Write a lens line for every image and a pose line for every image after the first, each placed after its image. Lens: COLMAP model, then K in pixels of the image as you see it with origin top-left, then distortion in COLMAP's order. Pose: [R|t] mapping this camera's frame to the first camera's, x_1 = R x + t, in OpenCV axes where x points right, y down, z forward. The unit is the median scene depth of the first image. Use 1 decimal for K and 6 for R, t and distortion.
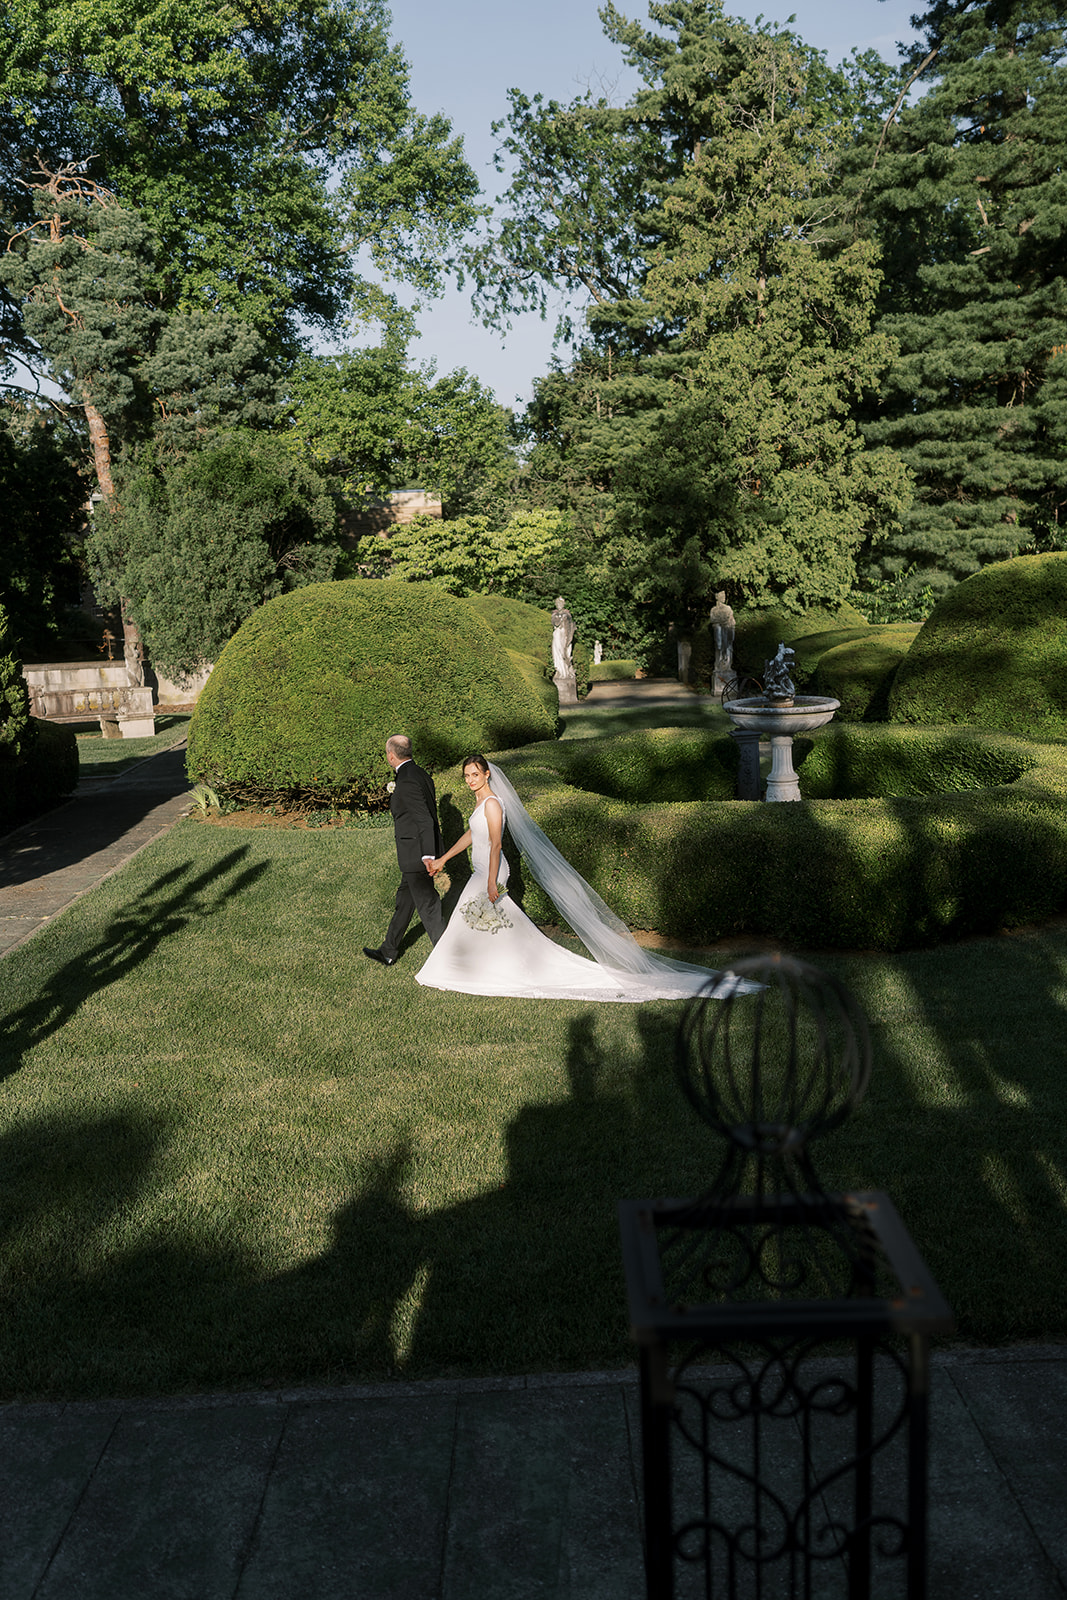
lens RADIAL K [[1534.1, 0, 526.3], [0, 1534.1, 813.8], [0, 0, 1]] dist [-0.001990, -0.009765]
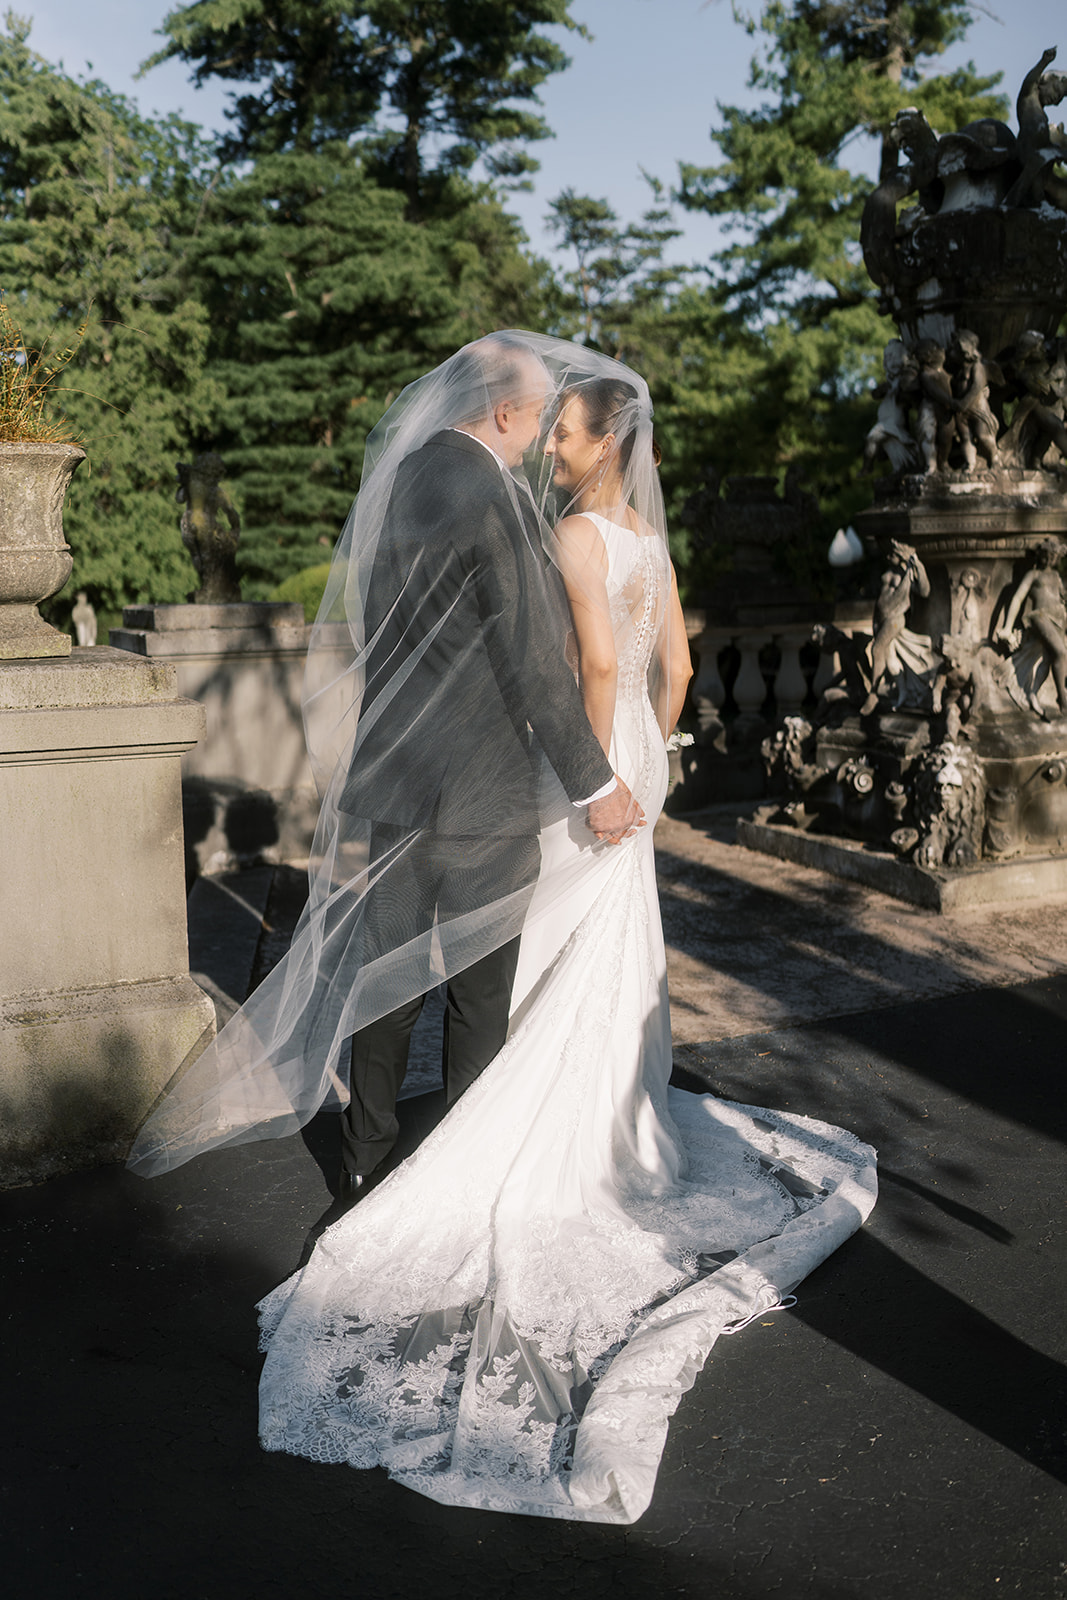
lens RADIAL K [[1594.5, 0, 529.5], [0, 1594.5, 812.2], [0, 0, 1]] dist [-0.009367, 0.000130]
pose [[0.911706, -0.036860, 0.409187, -0.055250], [0.046949, 0.998790, -0.014635, 0.045584], [-0.408152, 0.032554, 0.912333, -0.195441]]
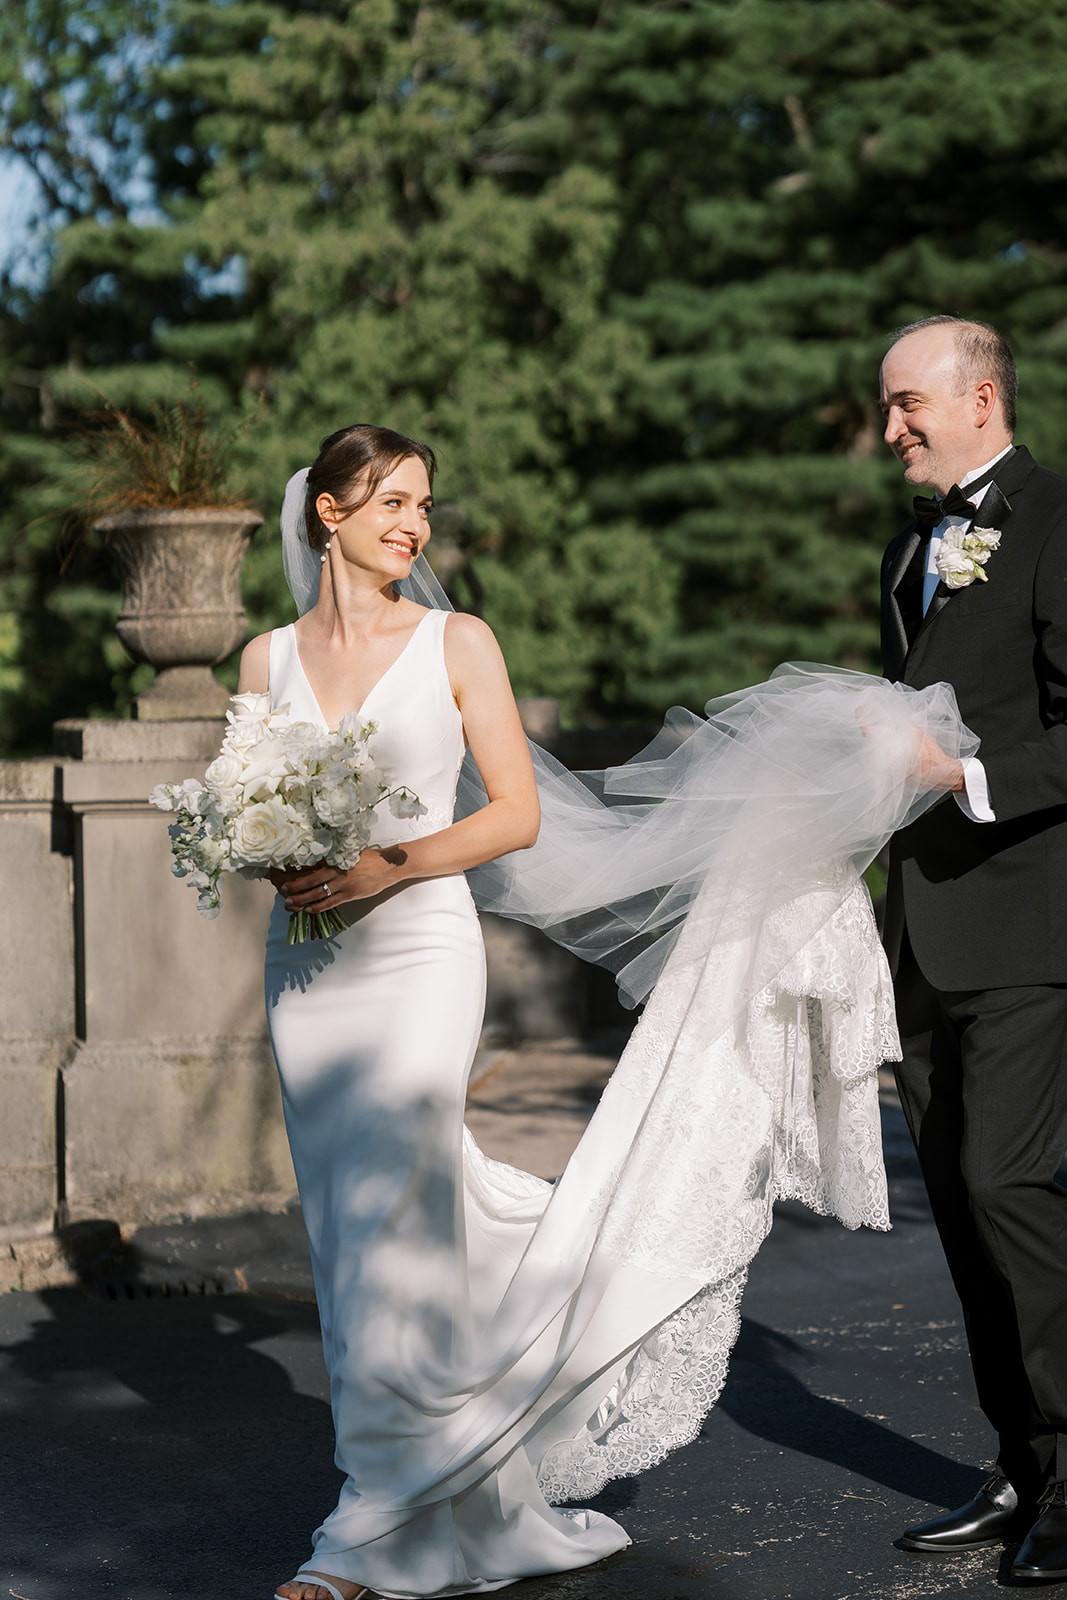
lens RADIAL K [[4010.6, 0, 533.5], [0, 4010.6, 800.0], [0, 0, 1]] dist [-0.026451, 1.135707]
pose [[0.980977, 0.021418, 0.192941, -0.074180], [0.009395, 0.987492, -0.157387, 0.084966], [-0.193899, 0.156205, 0.968506, -0.371145]]
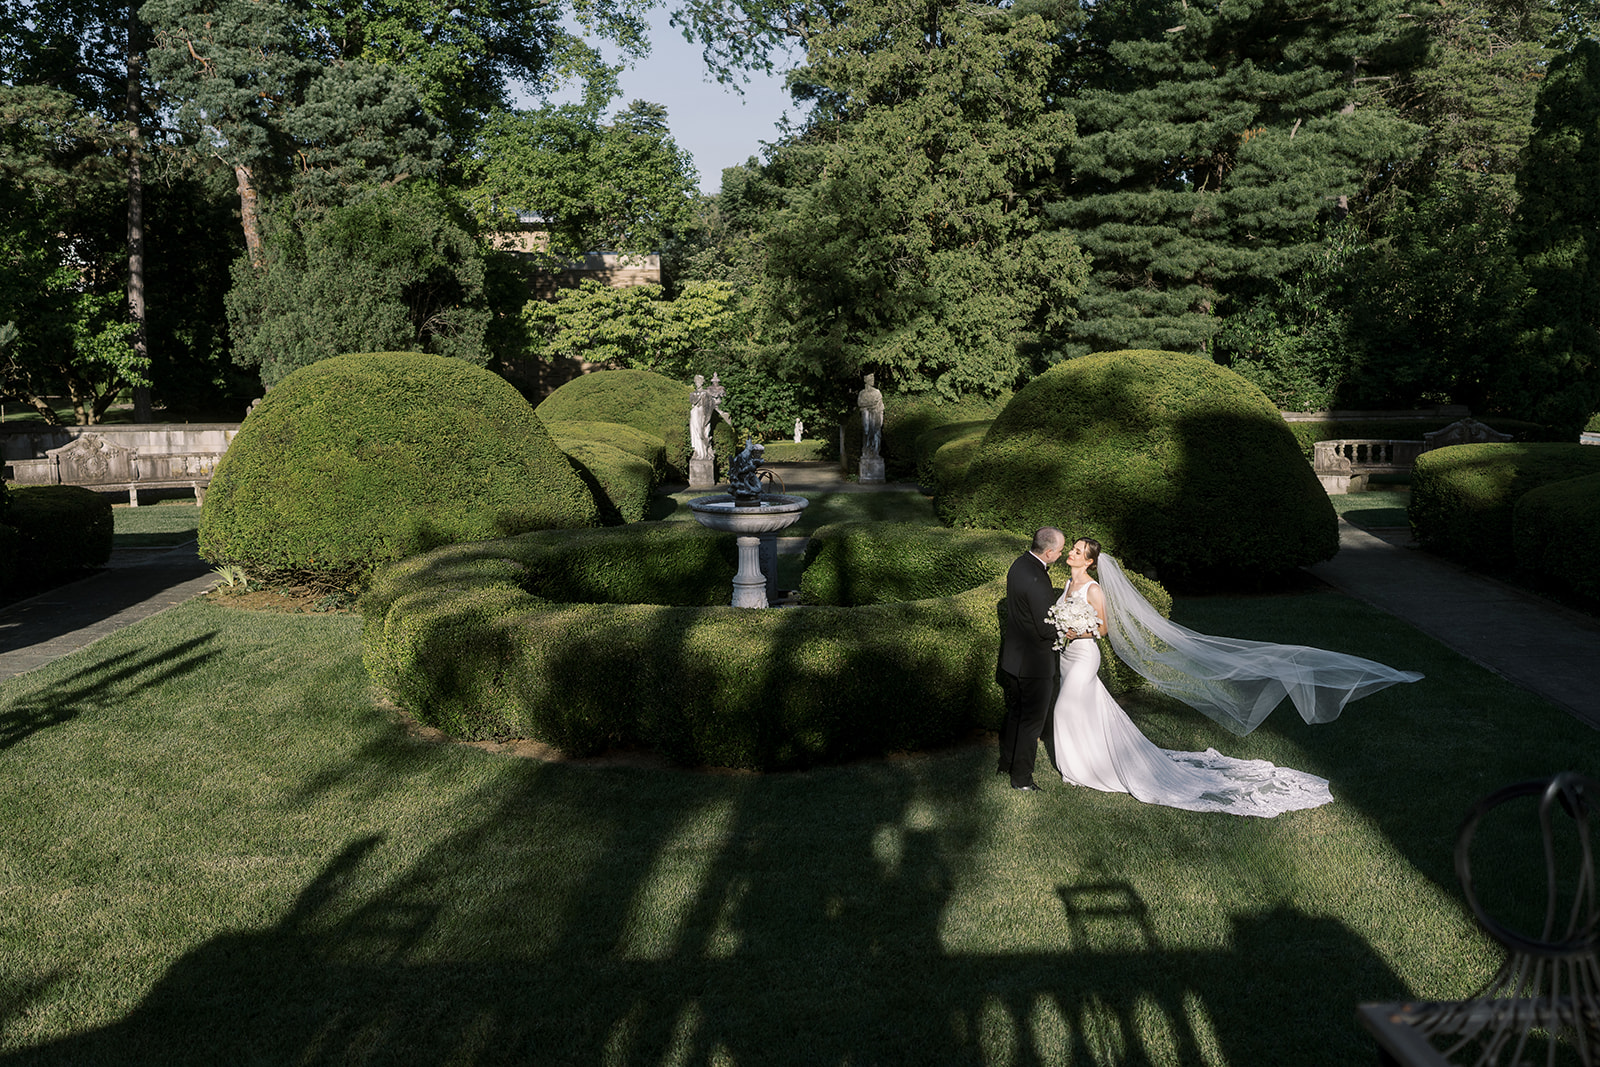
lens RADIAL K [[1629.7, 0, 806.6], [0, 1629.7, 537.9], [0, 0, 1]] dist [-0.018439, 0.005385]
pose [[0.999319, 0.036904, -0.000786, 0.082618], [-0.036909, 0.998708, -0.034920, -0.006502], [-0.000503, 0.034925, 0.999390, -0.002226]]
